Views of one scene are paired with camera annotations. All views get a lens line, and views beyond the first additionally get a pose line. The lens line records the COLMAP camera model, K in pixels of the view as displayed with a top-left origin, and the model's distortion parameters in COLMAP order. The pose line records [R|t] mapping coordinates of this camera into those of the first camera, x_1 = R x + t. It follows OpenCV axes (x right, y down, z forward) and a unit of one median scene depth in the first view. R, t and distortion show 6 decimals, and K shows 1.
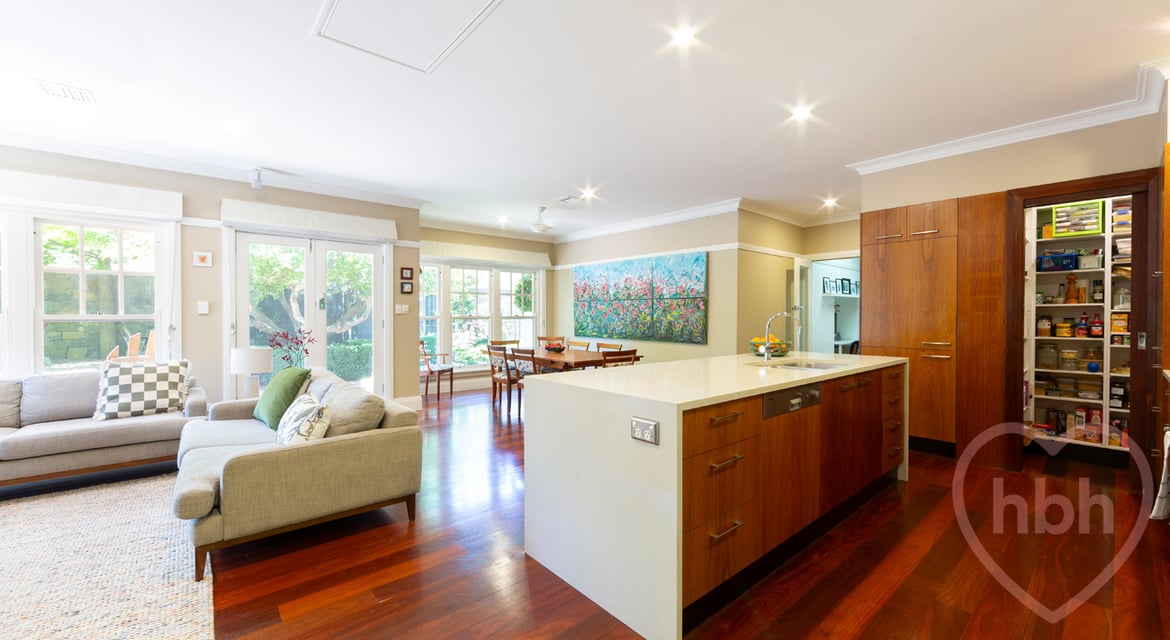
lens RADIAL K [[464.7, 0, 607.1], [0, 464.7, 319.4], [0, 0, 1]] dist [0.001033, -0.000100]
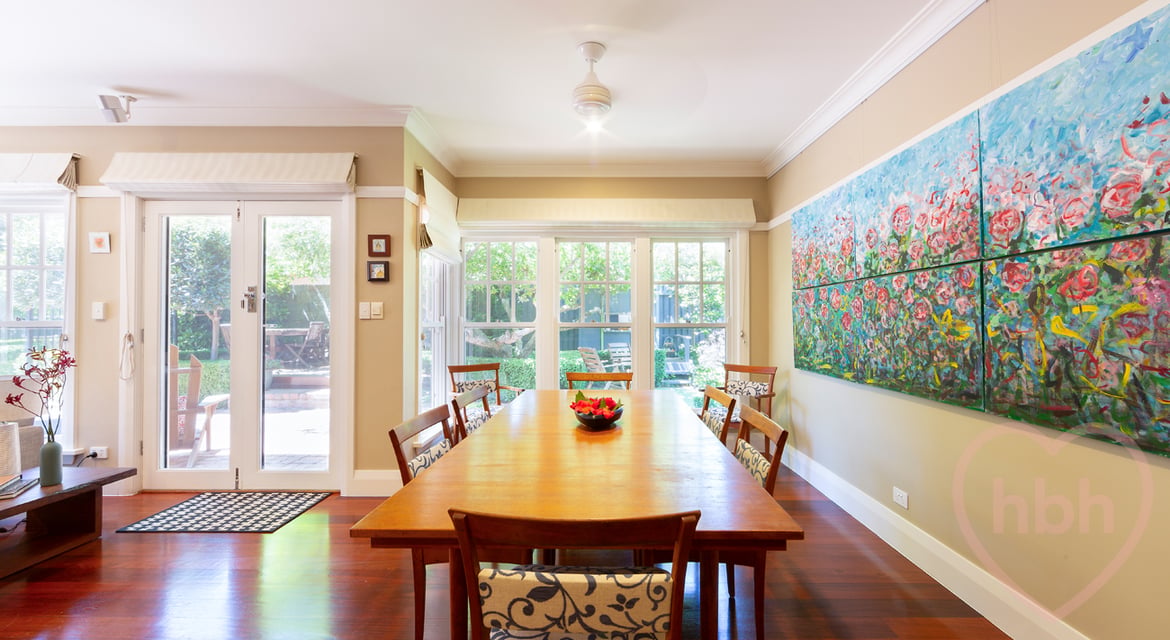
lens RADIAL K [[464.7, 0, 607.1], [0, 464.7, 319.4], [0, 0, 1]] dist [0.001033, -0.000100]
pose [[0.732258, -0.004441, -0.681013, 0.125427], [-0.006021, 0.999897, -0.012994, -0.004221], [0.681001, 0.013615, 0.732156, 0.664019]]
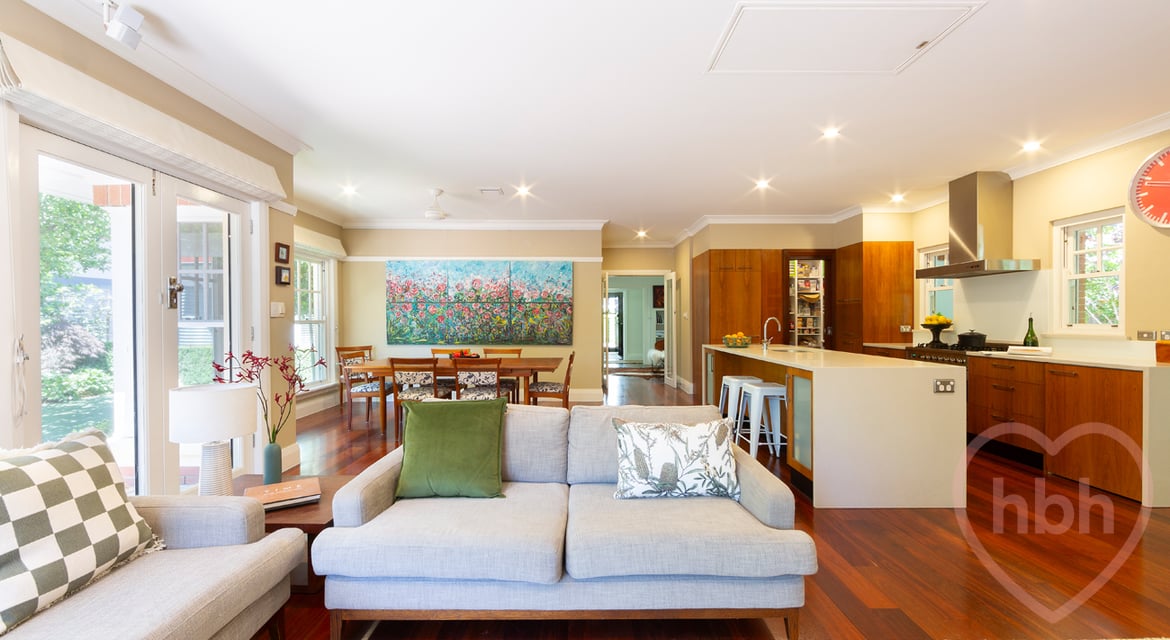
lens RADIAL K [[449.5, 0, 597.6], [0, 449.5, 323.9], [0, 0, 1]] dist [0.000234, -0.000043]
pose [[0.650773, -0.009464, 0.759213, -0.525829], [0.008137, 0.999952, 0.005490, -0.002085], [-0.759229, 0.002605, 0.650819, 0.234773]]
